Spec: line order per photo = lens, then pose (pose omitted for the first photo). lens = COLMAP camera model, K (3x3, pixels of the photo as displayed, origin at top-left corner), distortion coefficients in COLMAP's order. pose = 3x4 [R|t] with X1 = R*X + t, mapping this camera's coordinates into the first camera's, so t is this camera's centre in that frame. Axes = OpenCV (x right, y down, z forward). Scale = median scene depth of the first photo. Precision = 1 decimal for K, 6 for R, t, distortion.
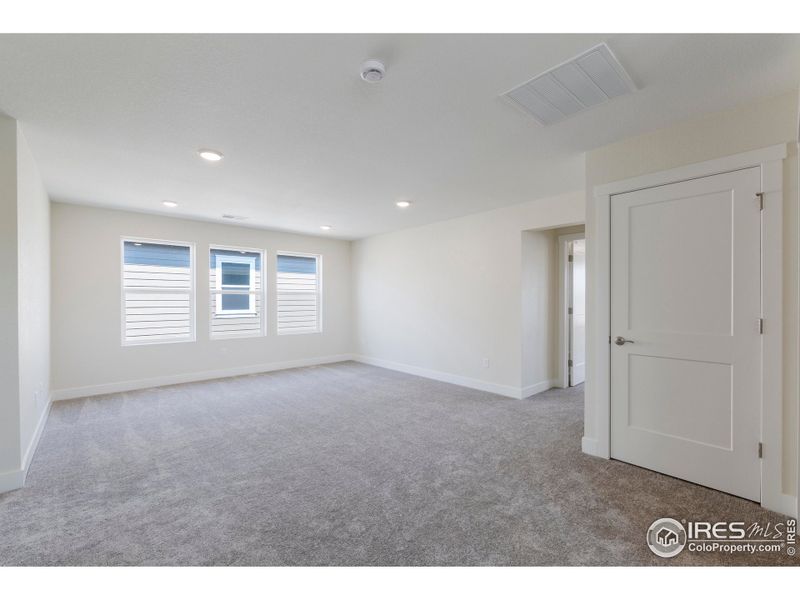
lens RADIAL K [[345.3, 0, 397.8], [0, 345.3, 300.7], [0, 0, 1]] dist [0.002181, -0.000122]
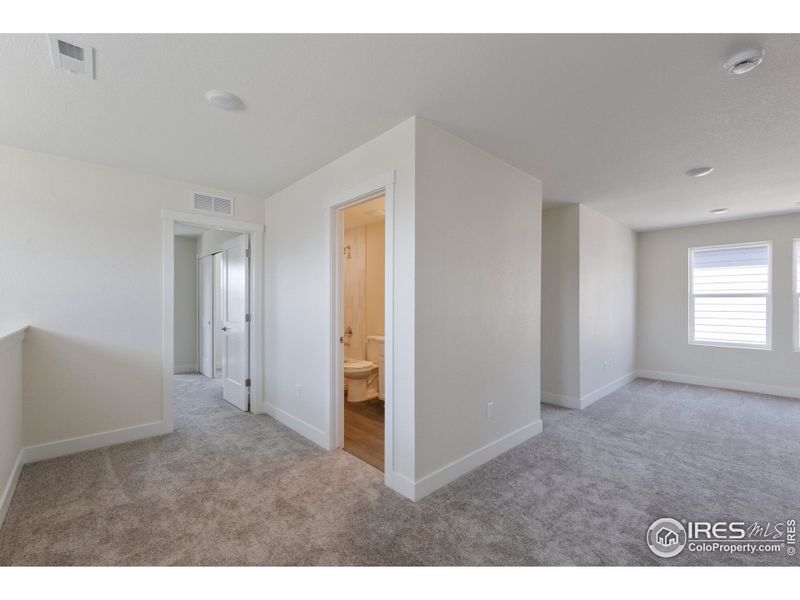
lens RADIAL K [[345.3, 0, 397.1], [0, 345.3, 301.1], [0, 0, 1]] dist [0.002181, -0.000122]
pose [[0.013872, -0.000195, -0.999904, 0.520747], [-0.004896, 0.999988, -0.000263, -0.006872], [0.999892, 0.004899, 0.013871, 0.031546]]
